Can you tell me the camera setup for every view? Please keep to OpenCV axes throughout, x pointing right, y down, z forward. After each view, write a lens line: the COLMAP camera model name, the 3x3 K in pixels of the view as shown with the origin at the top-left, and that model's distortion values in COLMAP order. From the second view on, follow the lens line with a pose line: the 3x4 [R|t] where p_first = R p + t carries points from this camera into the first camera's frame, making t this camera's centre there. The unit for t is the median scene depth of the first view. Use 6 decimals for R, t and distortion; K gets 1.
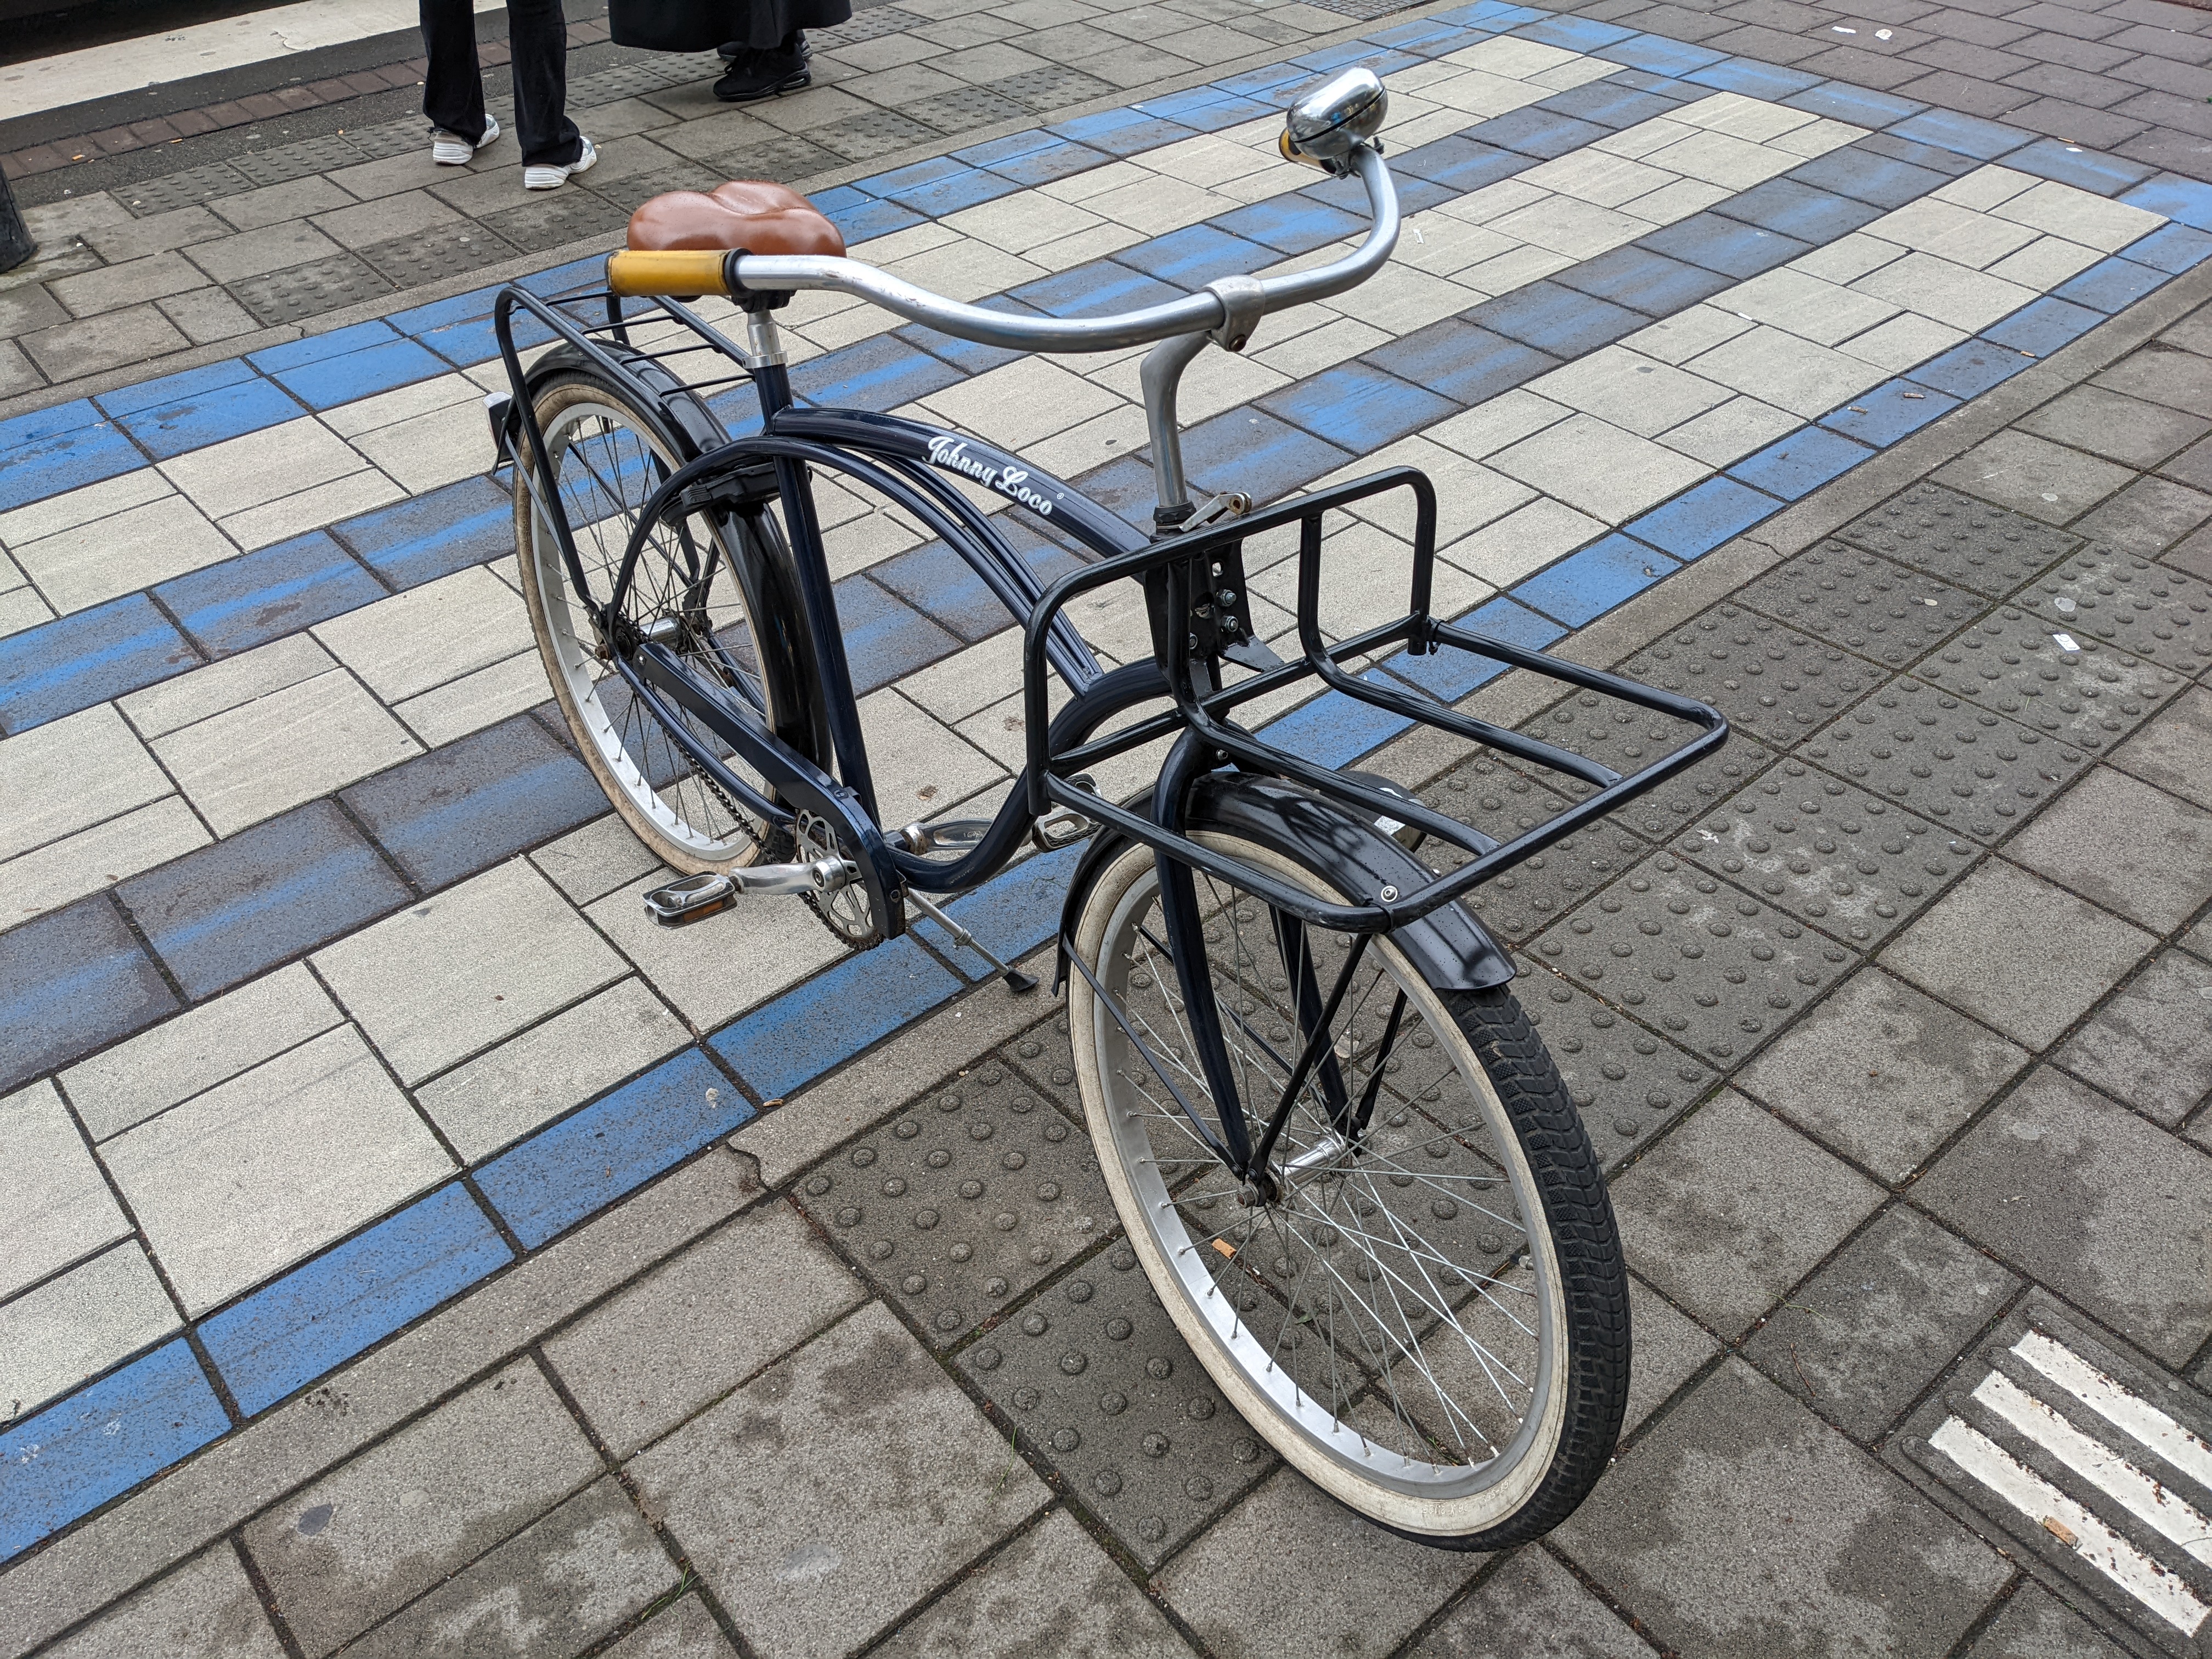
lens RADIAL K [[1735.4, 0, 1098.2], [0, 1735.4, 855.7], [0, 0, 1]] dist [0.050661, -0.080526]
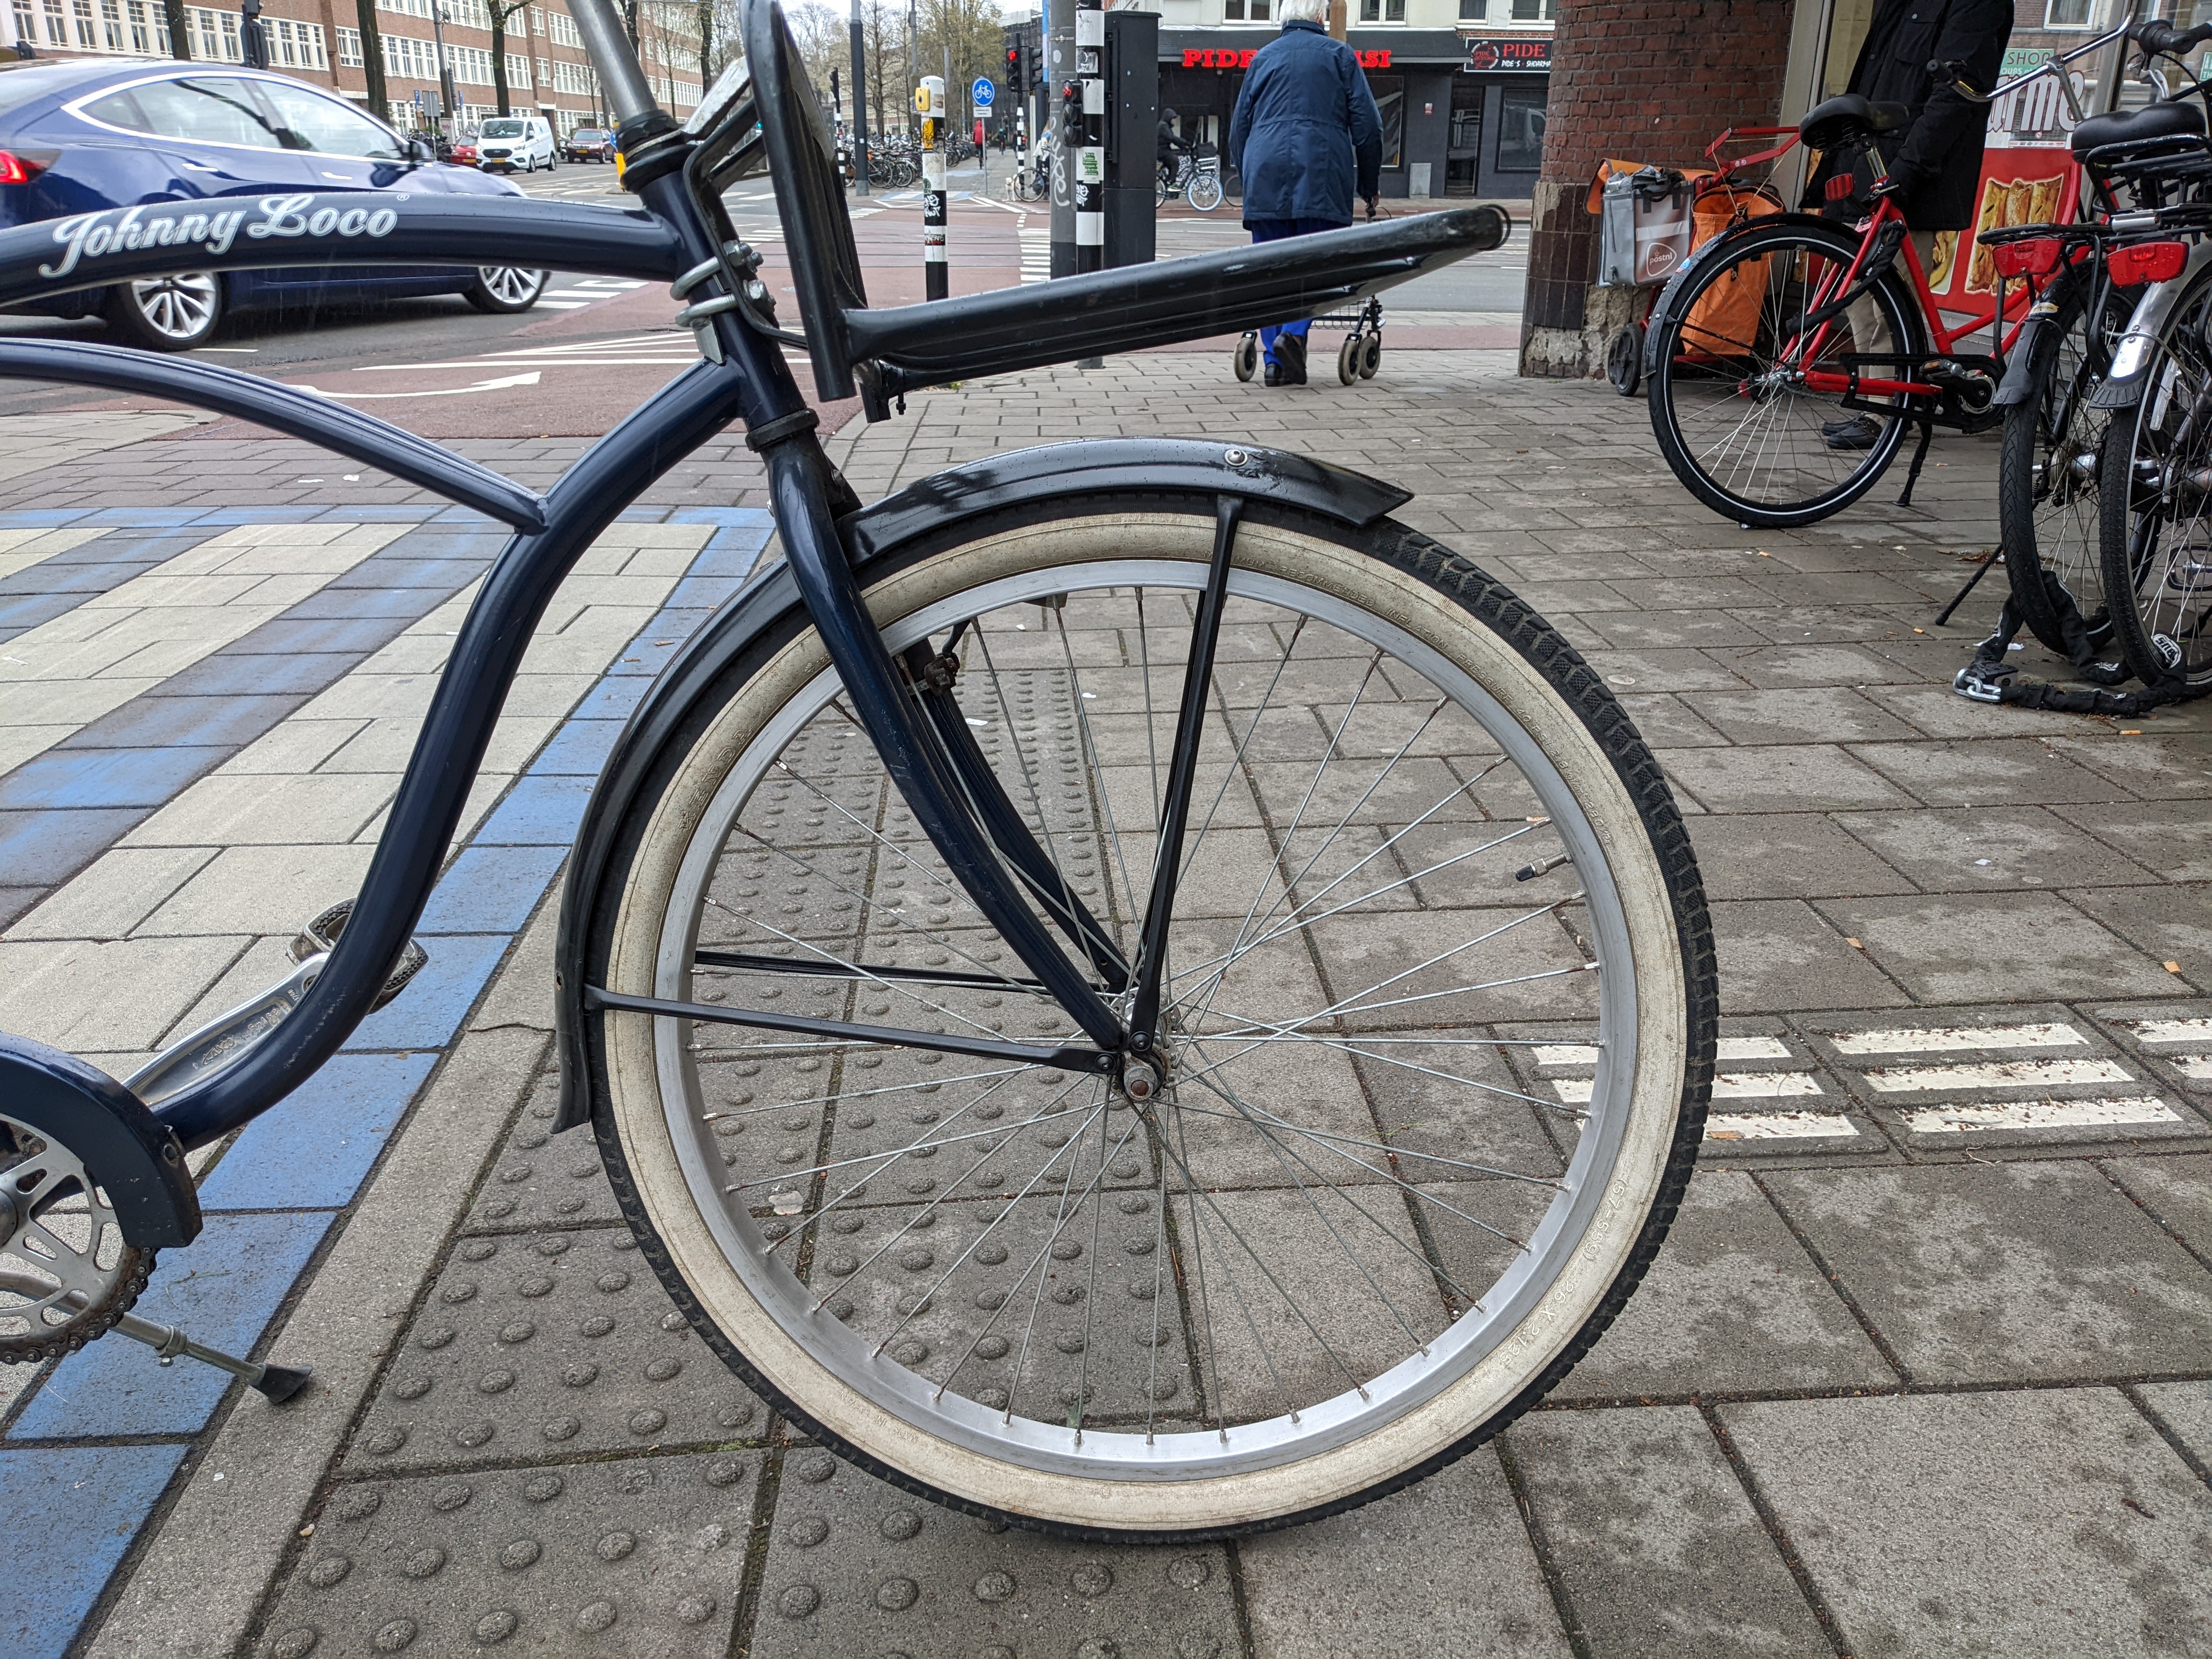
lens RADIAL K [[1735.0, 0, 1124.5], [0, 1735.0, 865.0], [0, 0, 1]] dist [0.039751, -0.065407]
pose [[0.598329, -0.280174, 0.750670, -0.271037], [0.513290, 0.853420, -0.090599, 0.123000], [-0.615253, 0.439519, 0.654436, 0.357941]]
